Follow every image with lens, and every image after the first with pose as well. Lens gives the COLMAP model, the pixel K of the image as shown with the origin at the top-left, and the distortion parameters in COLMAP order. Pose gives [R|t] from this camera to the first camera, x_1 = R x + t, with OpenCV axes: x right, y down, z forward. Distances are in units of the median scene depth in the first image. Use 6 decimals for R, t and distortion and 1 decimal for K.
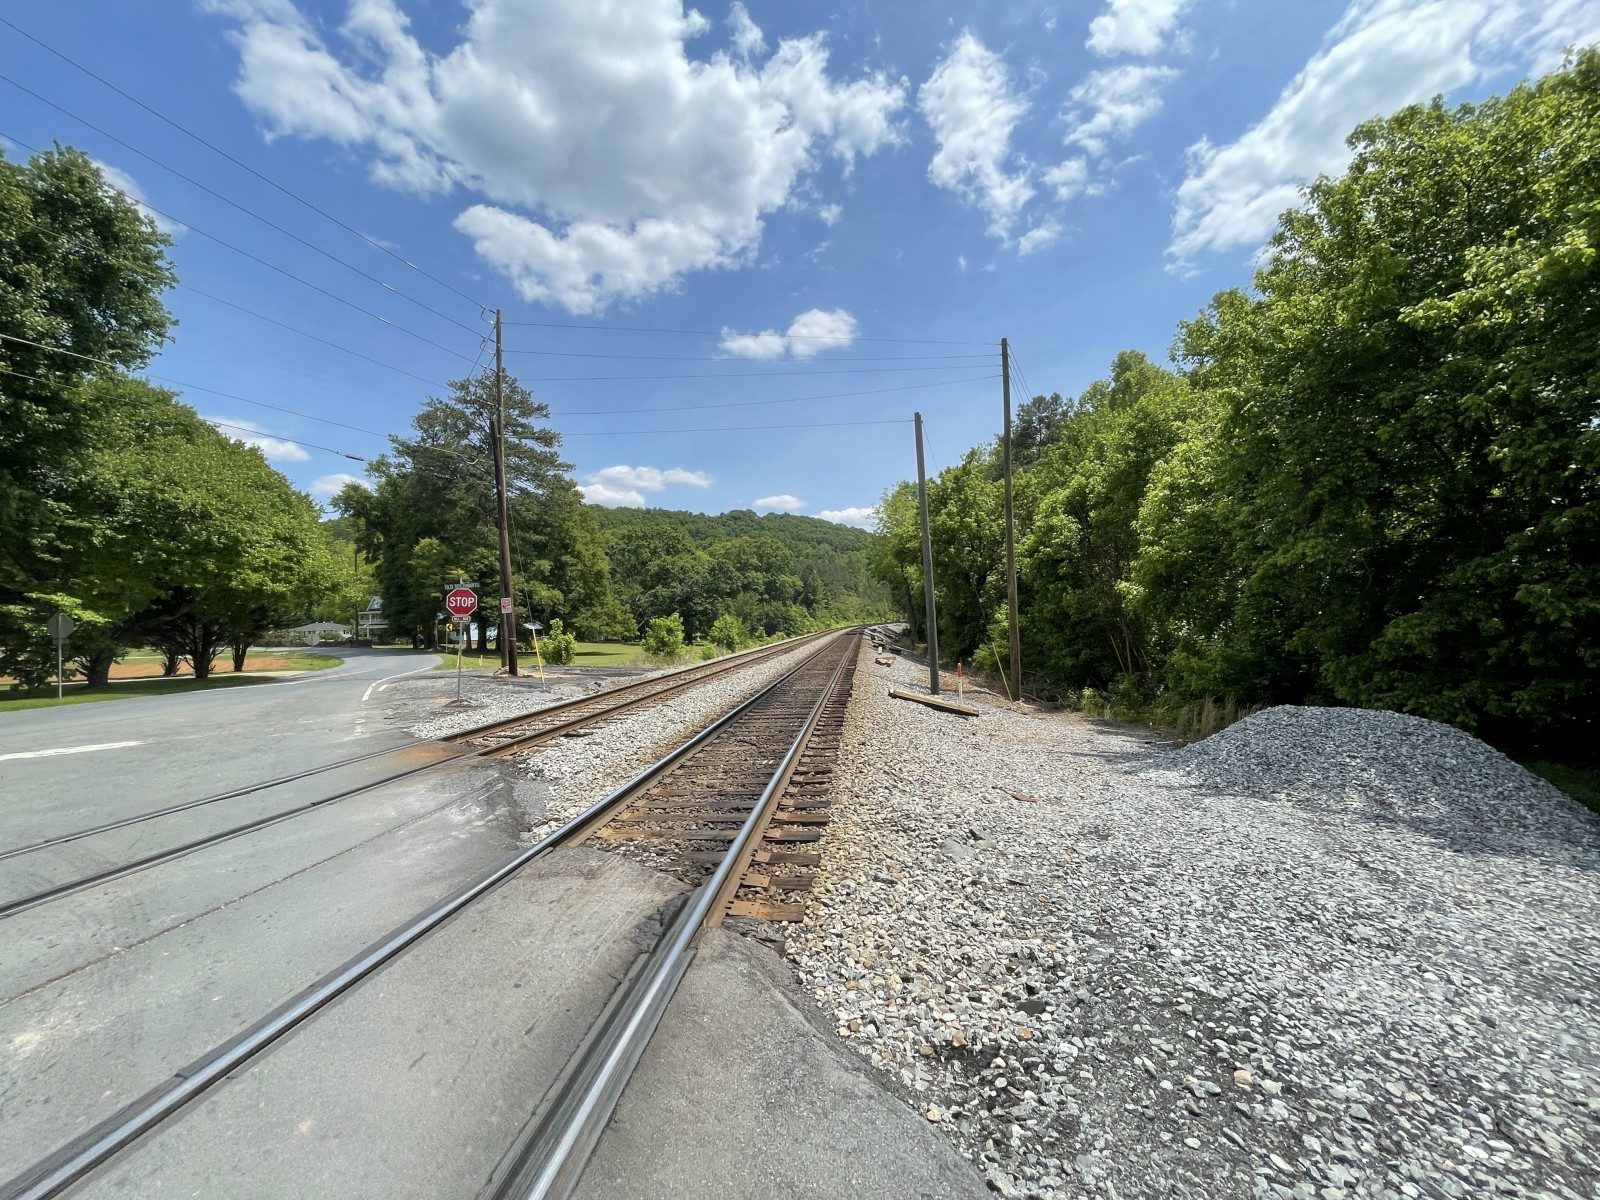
lens RADIAL K [[627.6, 0, 789.7], [0, 627.6, 604.2], [0, 0, 1]] dist [-0.013426, 0.002093]
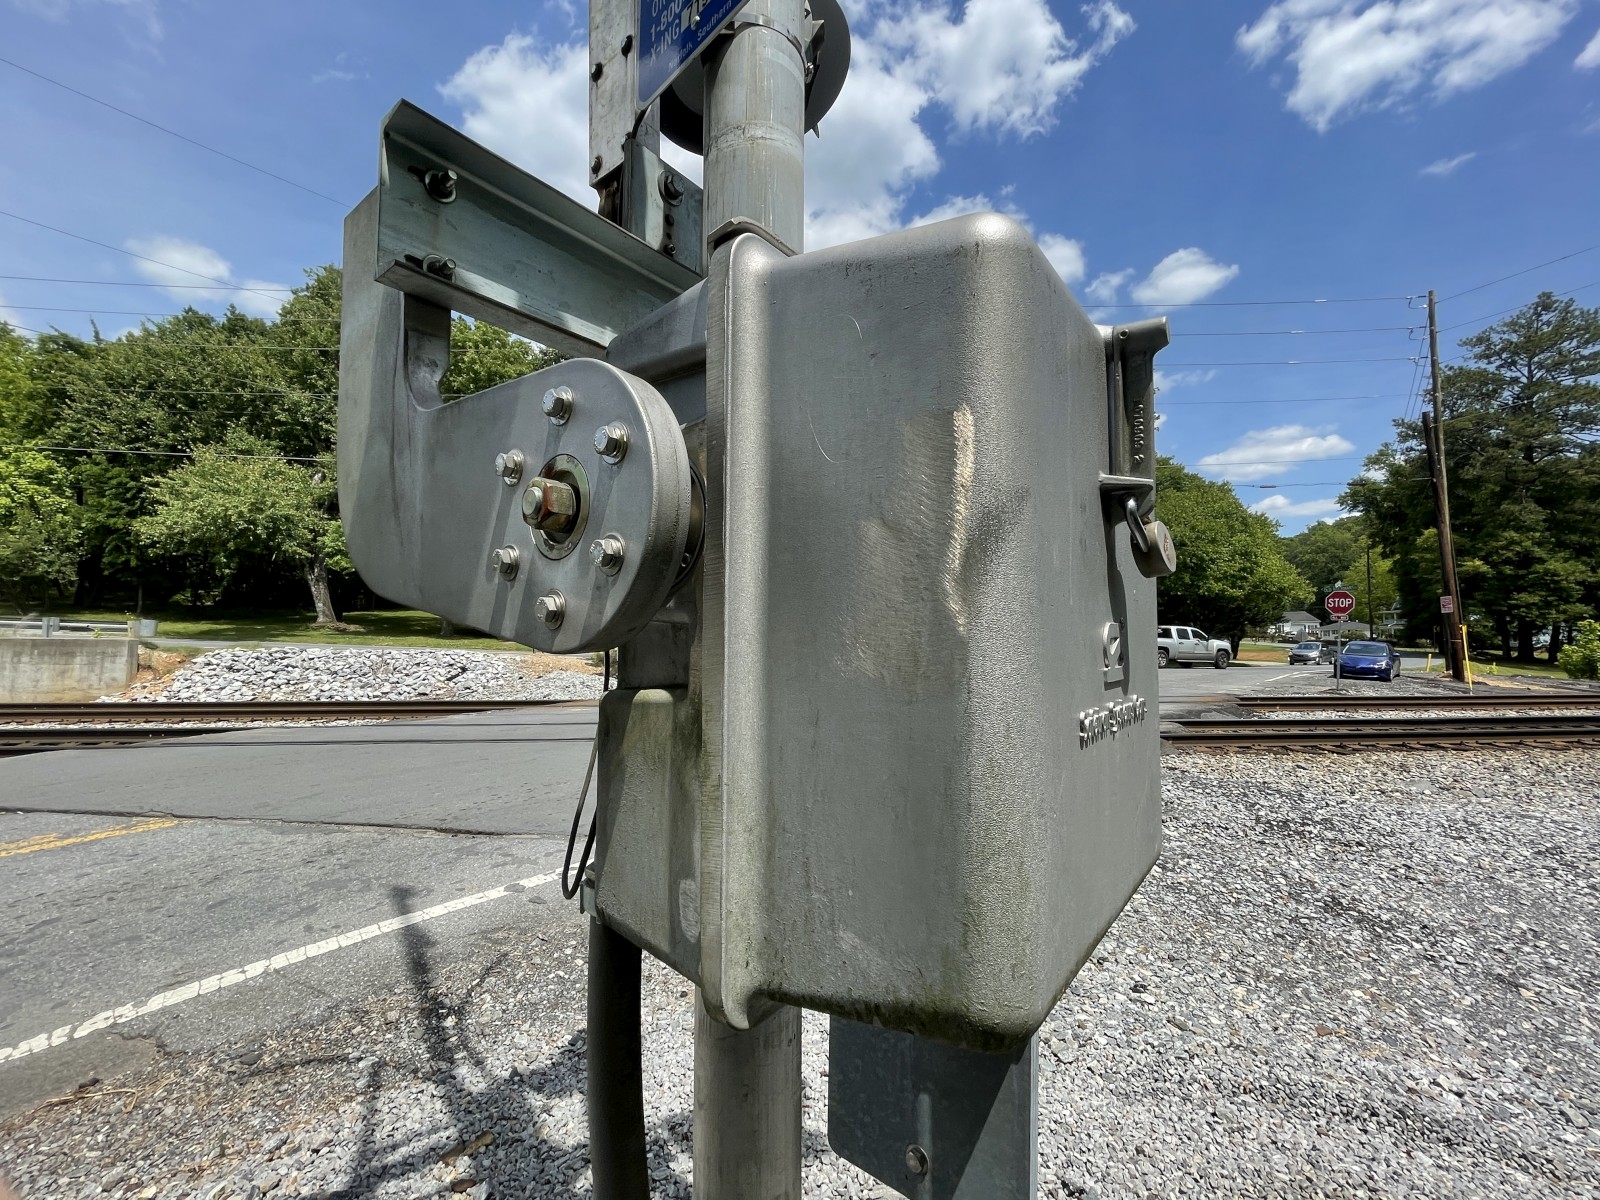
lens RADIAL K [[655.4, 0, 804.4], [0, 655.4, 599.1], [0, 0, 1]] dist [0.001631, -0.002059]
pose [[0.203577, -0.016423, -0.978921, 0.141212], [0.011978, 0.999826, -0.014283, -0.001740], [0.978986, -0.008818, 0.203738, -0.064946]]
